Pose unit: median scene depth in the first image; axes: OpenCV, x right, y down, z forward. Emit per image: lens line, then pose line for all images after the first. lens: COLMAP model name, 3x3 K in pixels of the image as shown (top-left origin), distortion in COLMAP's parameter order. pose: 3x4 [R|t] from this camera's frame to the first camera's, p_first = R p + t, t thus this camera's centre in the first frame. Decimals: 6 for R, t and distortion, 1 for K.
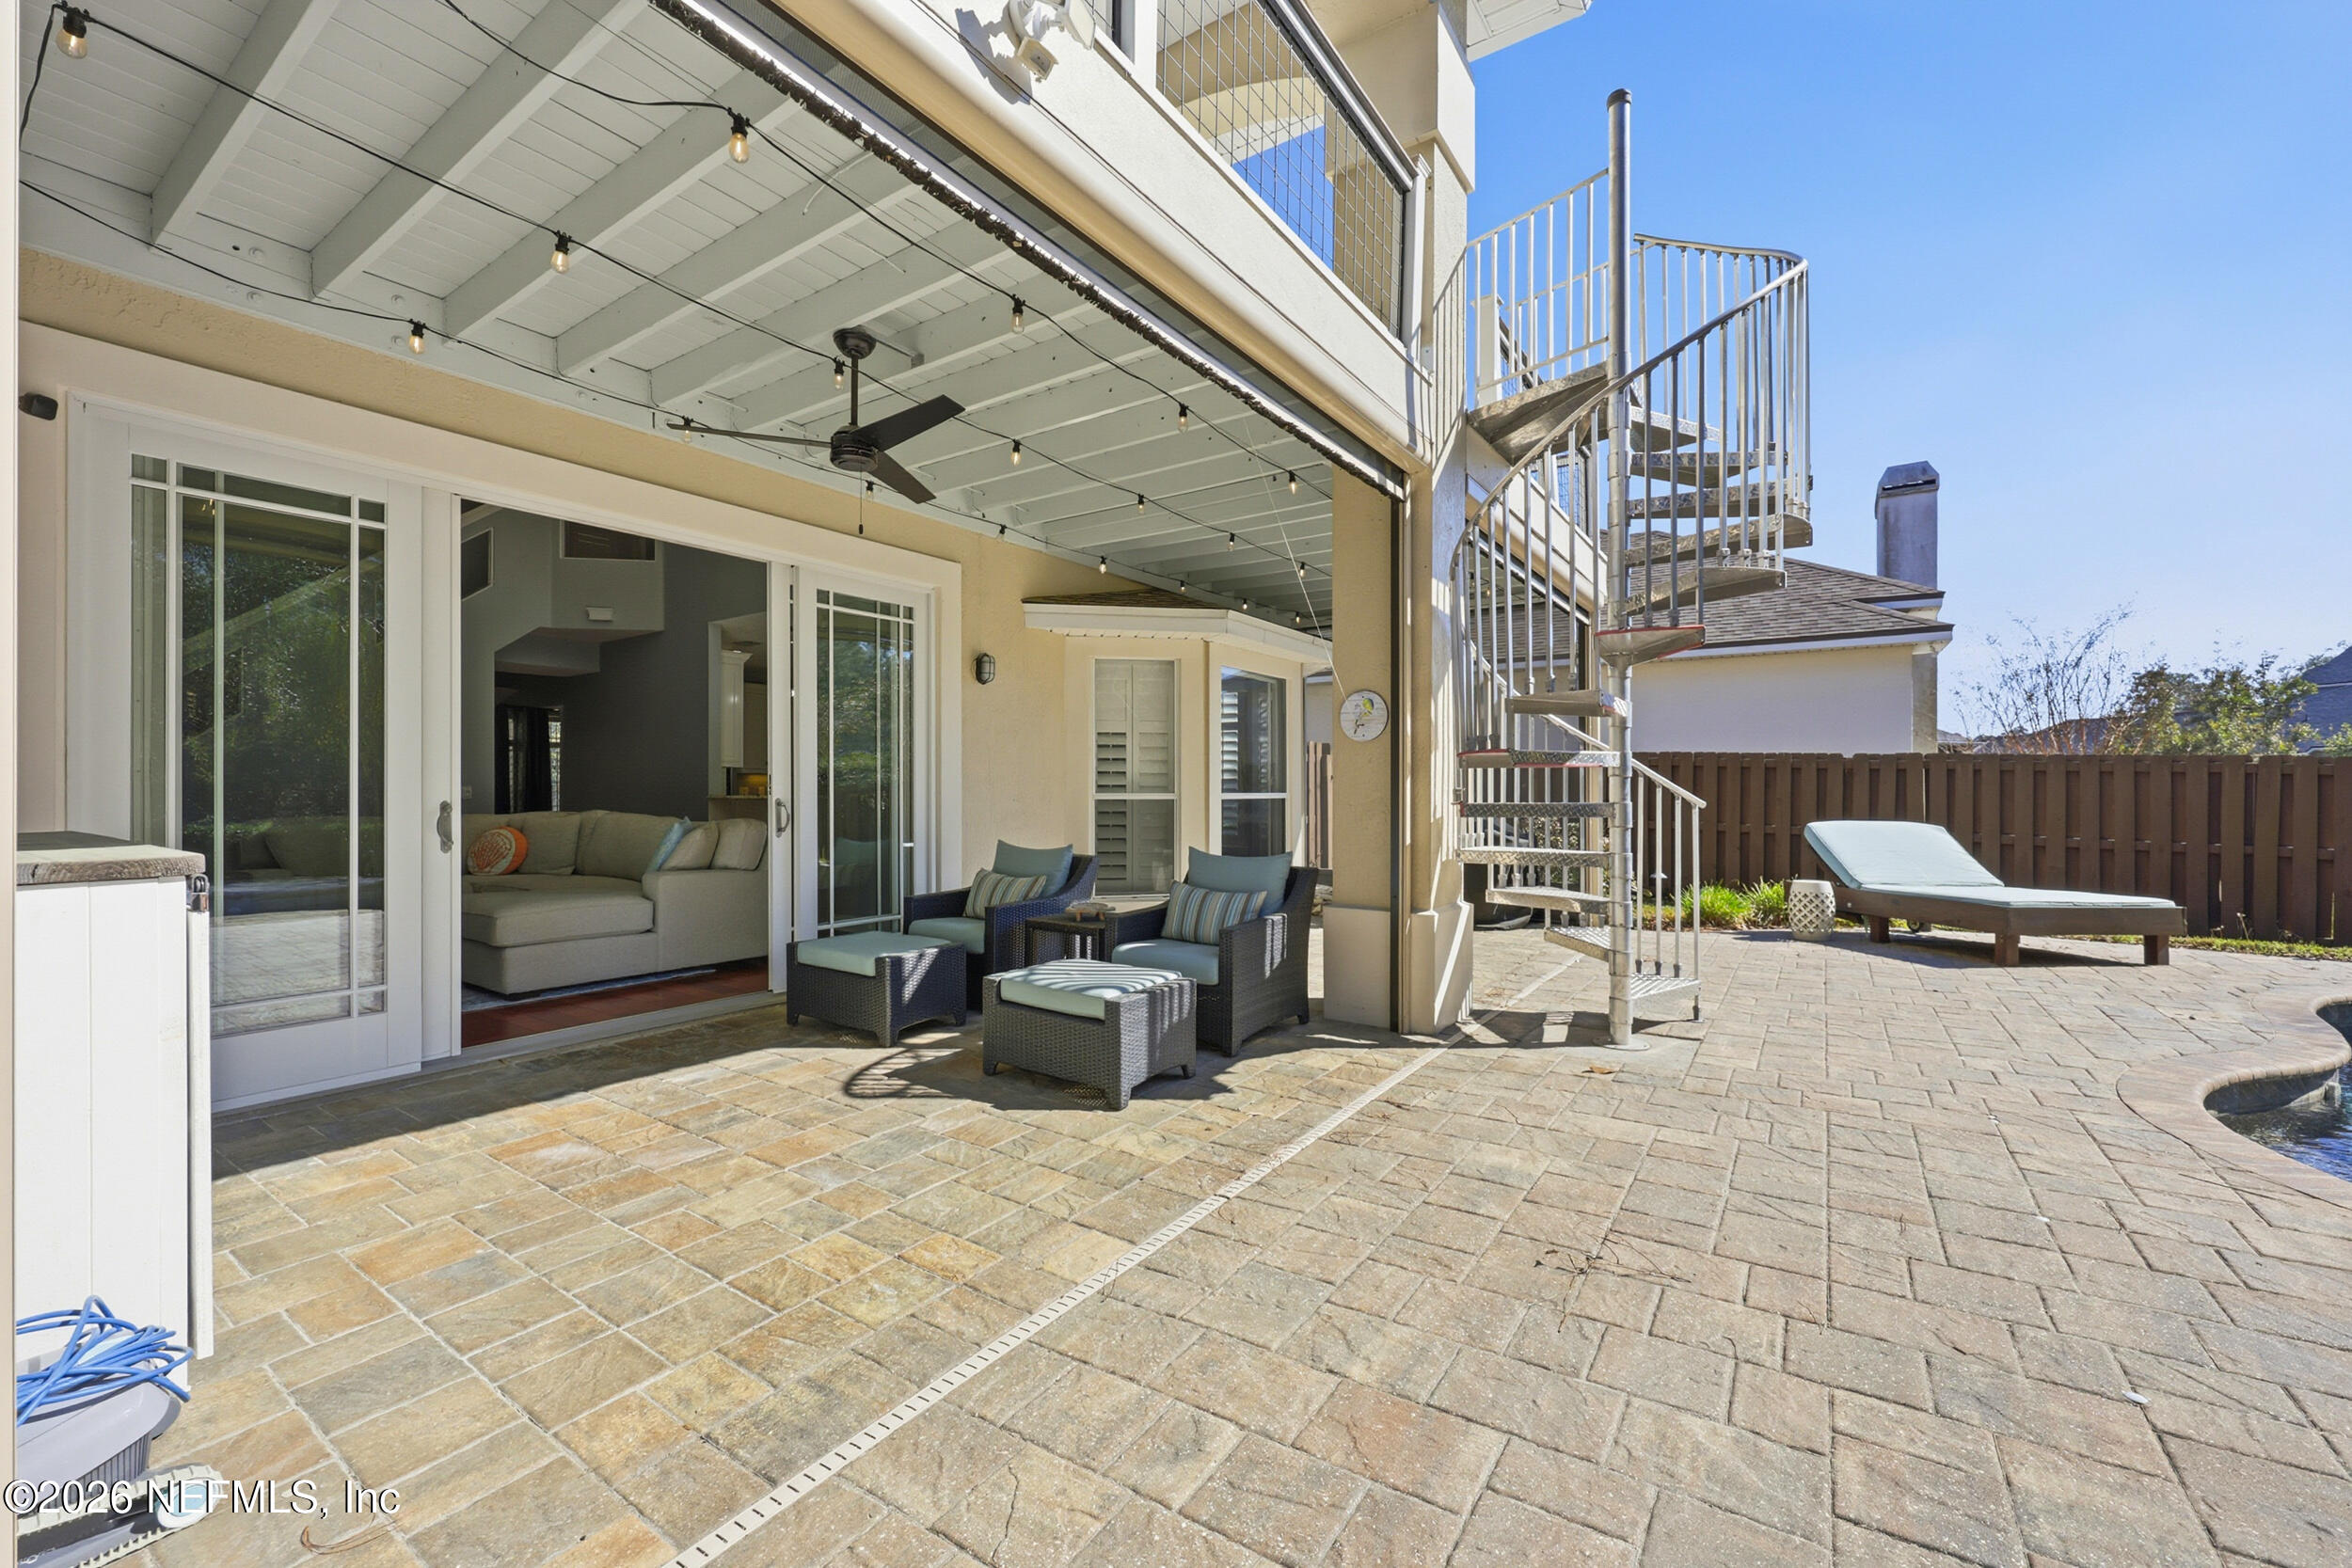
lens RADIAL K [[935.5, 0, 1176.0], [0, 935.5, 784.0], [0, 0, 1]] dist [0.001958, -0.000808]
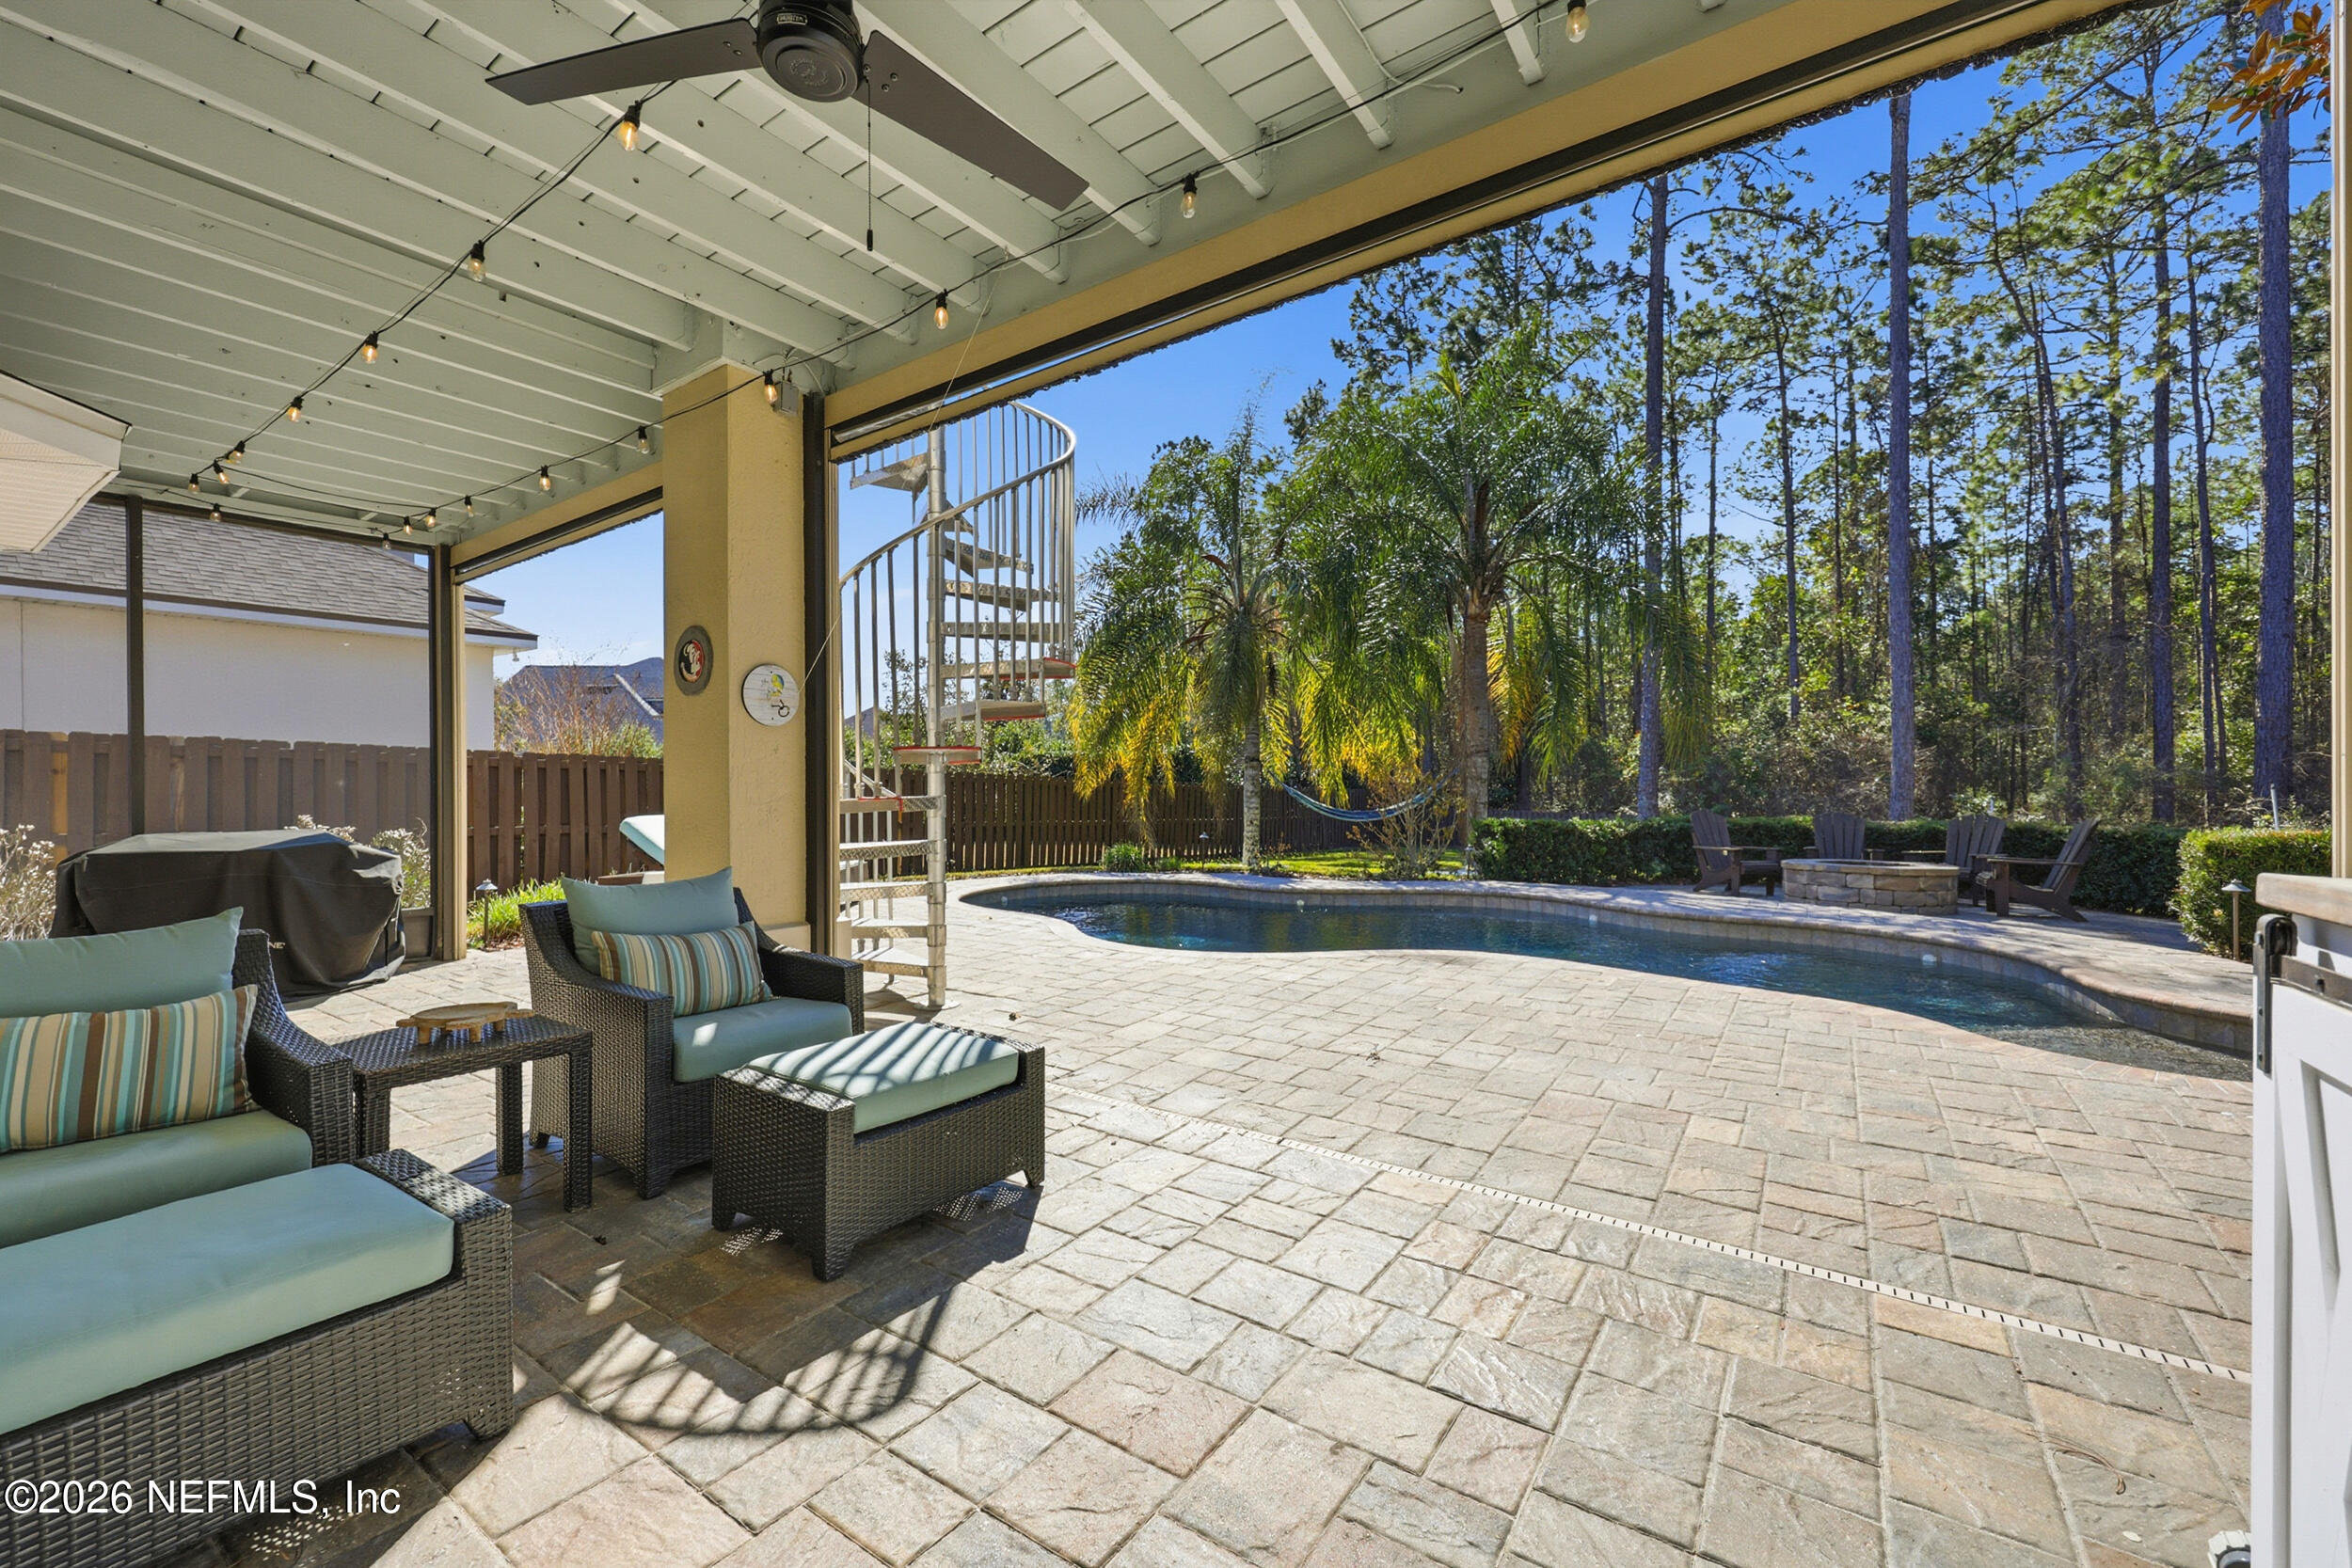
lens RADIAL K [[935.5, 0, 1176.0], [0, 935.5, 784.0], [0, 0, 1]] dist [0.001958, -0.000808]
pose [[0.019206, 0.004377, 0.999806, -0.781109], [-0.004054, 0.999983, -0.004300, 0.011190], [-0.999807, -0.003970, 0.019224, 0.796513]]
